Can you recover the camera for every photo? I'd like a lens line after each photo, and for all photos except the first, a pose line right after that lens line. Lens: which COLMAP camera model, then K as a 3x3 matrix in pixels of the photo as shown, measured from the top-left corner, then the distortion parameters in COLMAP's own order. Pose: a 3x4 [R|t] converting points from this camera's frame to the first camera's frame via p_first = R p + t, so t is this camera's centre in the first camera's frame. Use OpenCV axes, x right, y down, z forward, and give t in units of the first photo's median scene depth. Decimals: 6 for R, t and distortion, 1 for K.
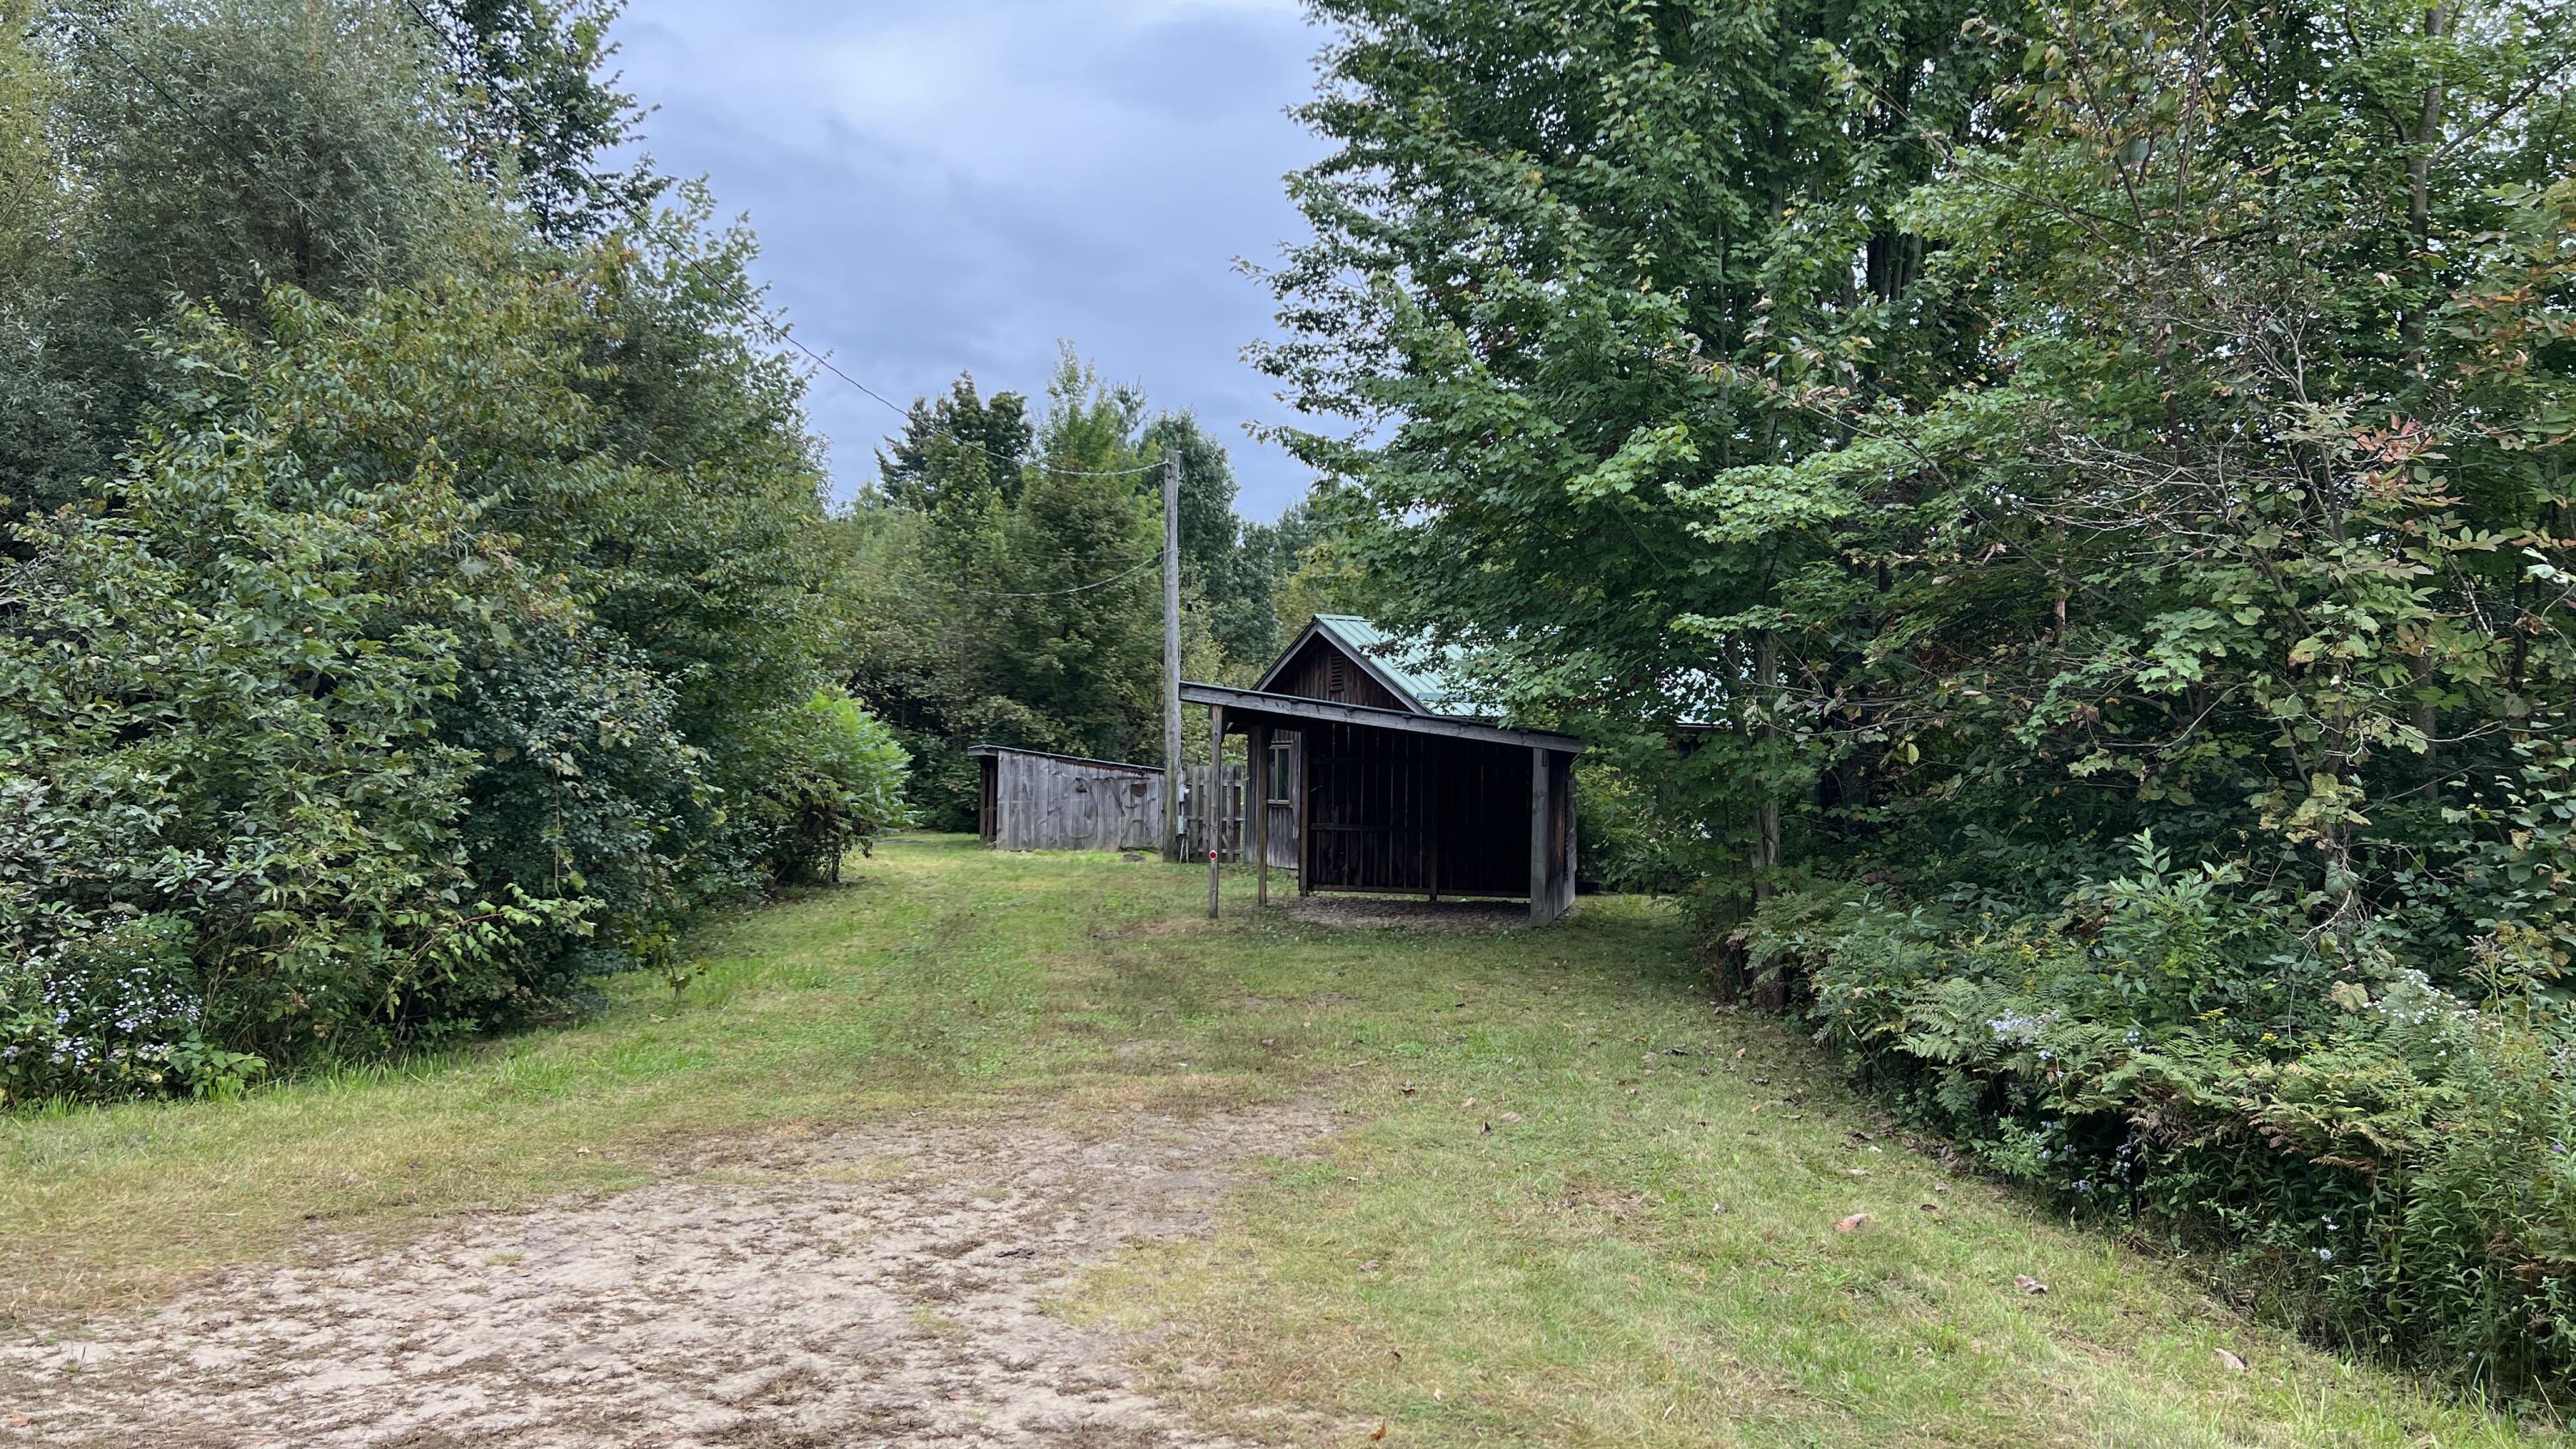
lens RADIAL K [[1929.8, 0, 1288.0], [0, 1929.8, 724.5], [0, 0, 1]] dist [0.036262, -0.077937]
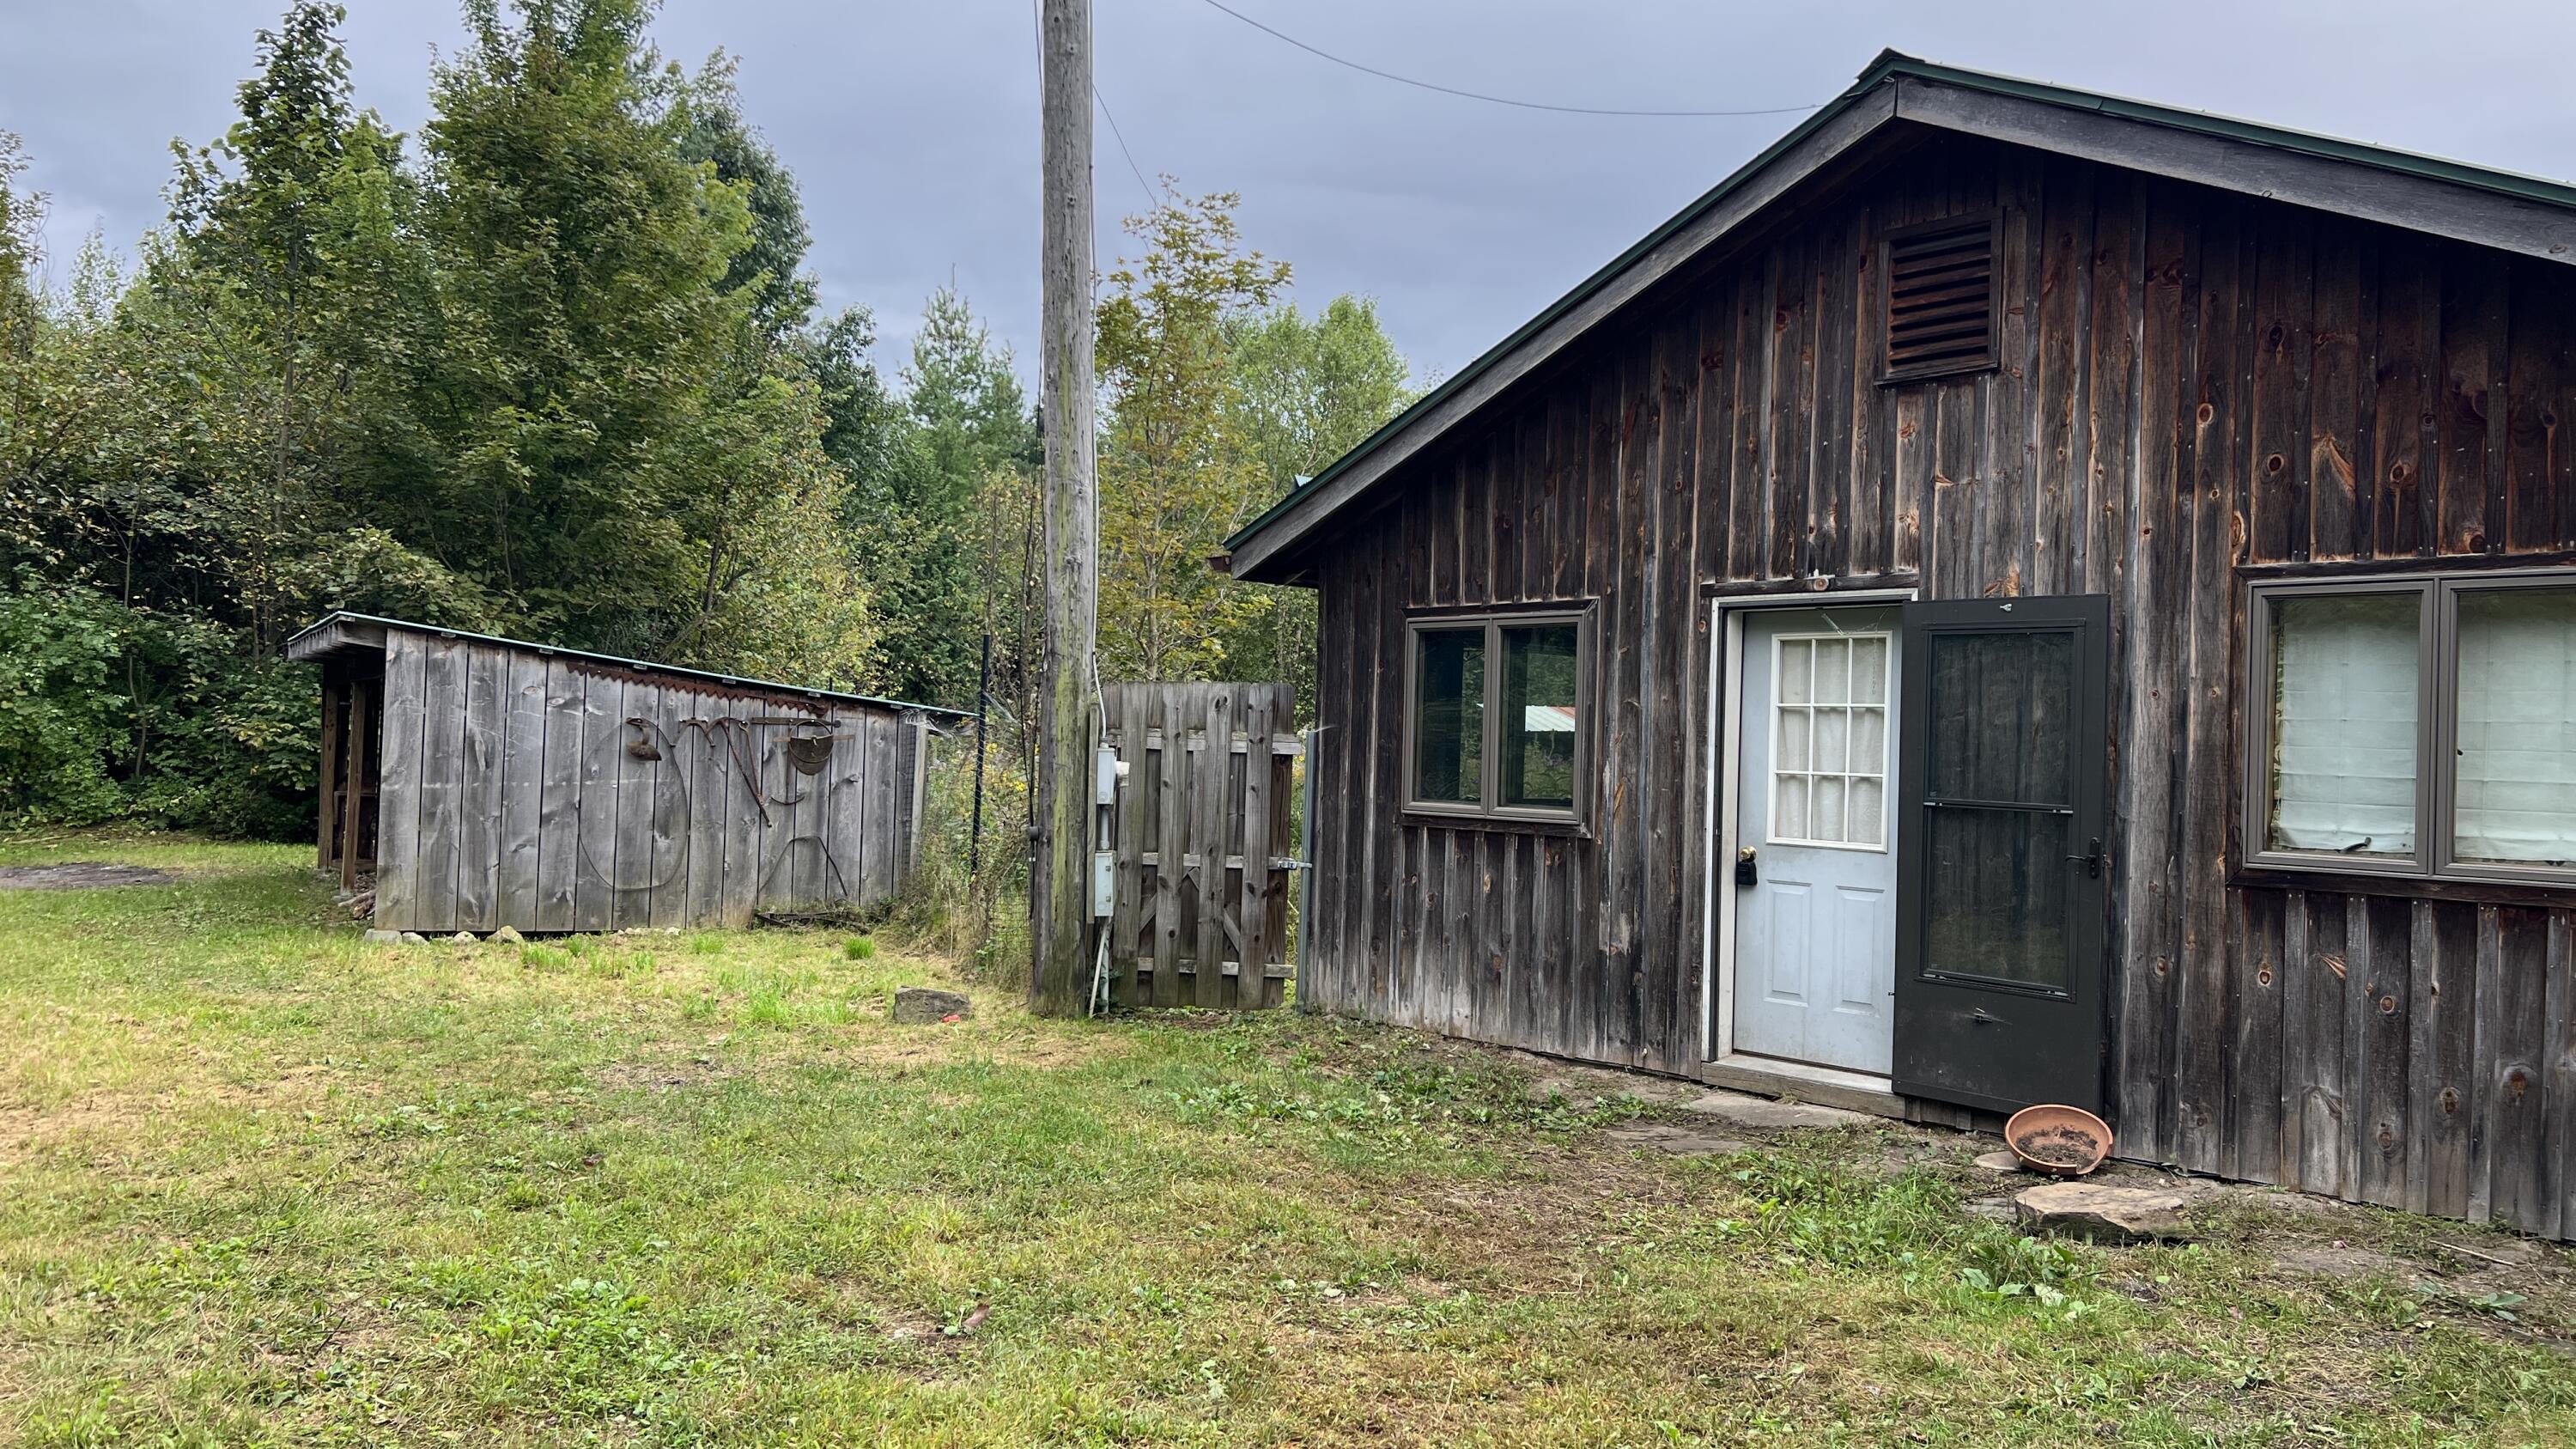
lens RADIAL K [[1845.4, 0, 1288.0], [0, 1845.4, 724.5], [0, 0, 1]] dist [-0.000050, -0.000161]
pose [[0.946550, 0.019705, 0.321956, -0.118268], [-0.026553, 0.999505, 0.016892, 0.022600], [-0.321463, -0.024537, 0.946604, 0.729761]]
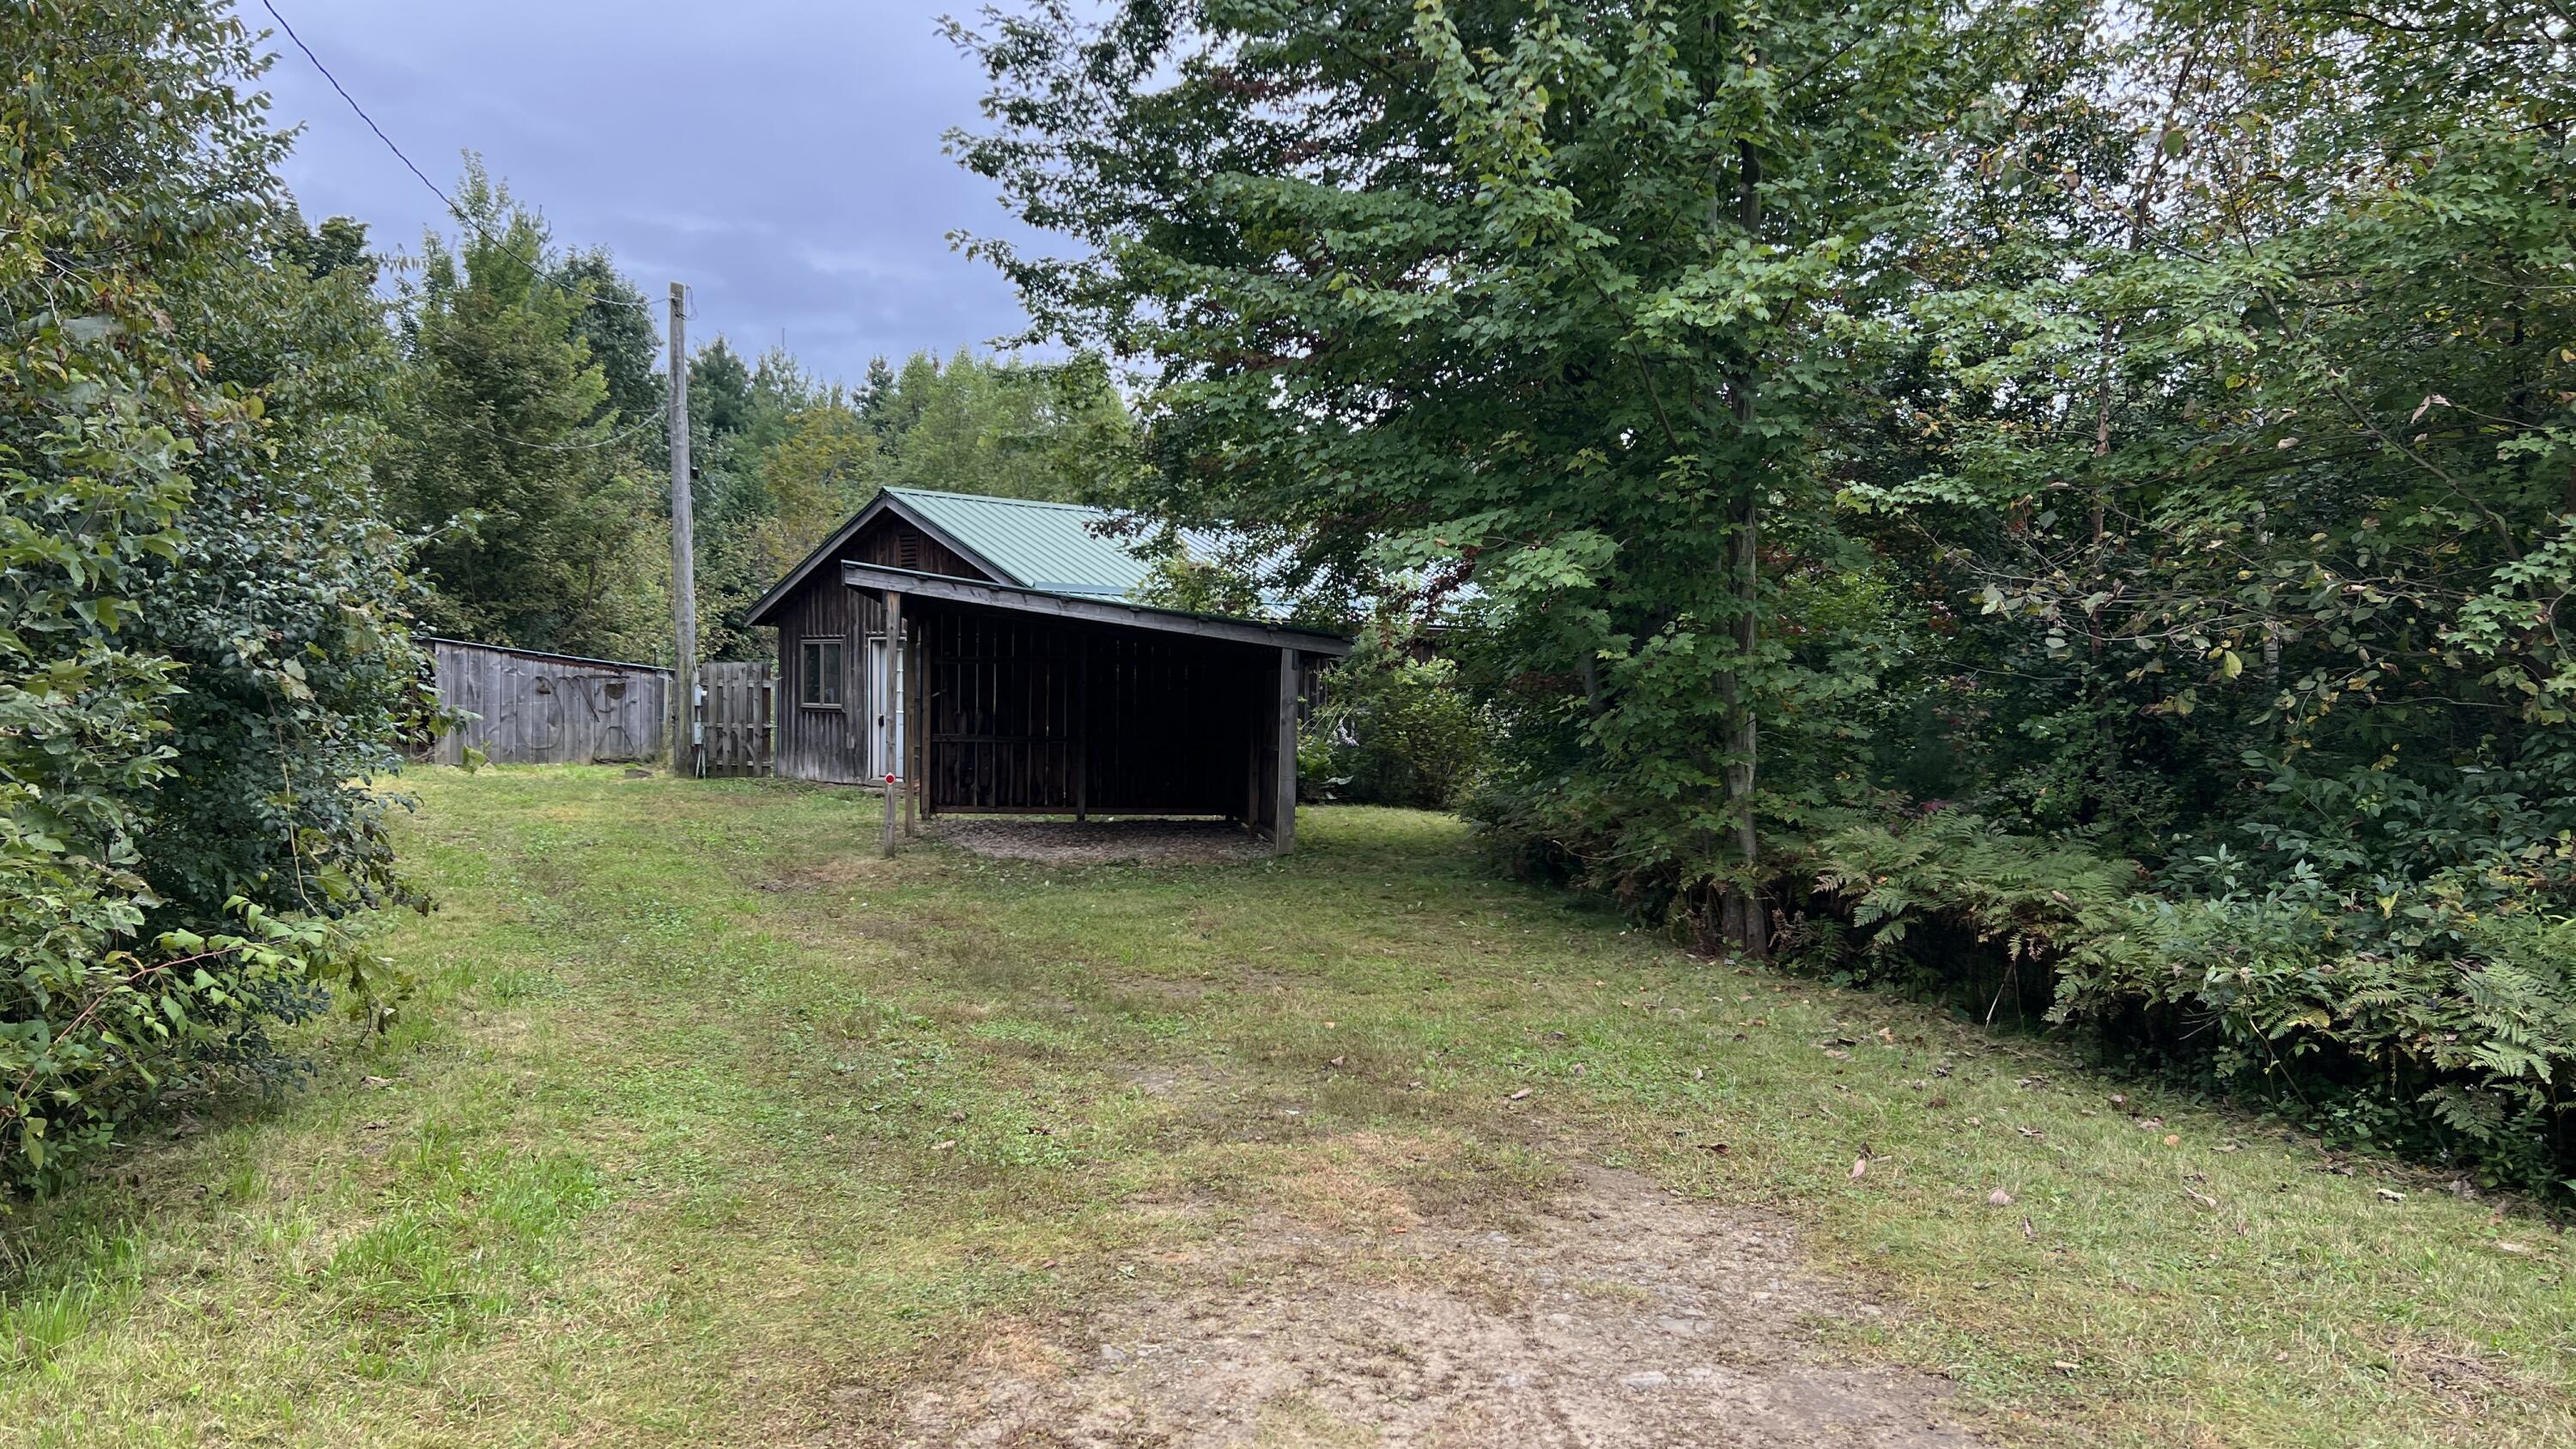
lens RADIAL K [[1929.8, 0, 1288.0], [0, 1929.8, 724.5], [0, 0, 1]] dist [0.036262, -0.077937]
pose [[0.942419, -0.009101, 0.334310, -0.094921], [-0.009602, 0.998481, 0.054252, -0.000101], [-0.334296, -0.054338, 0.940901, 0.119105]]
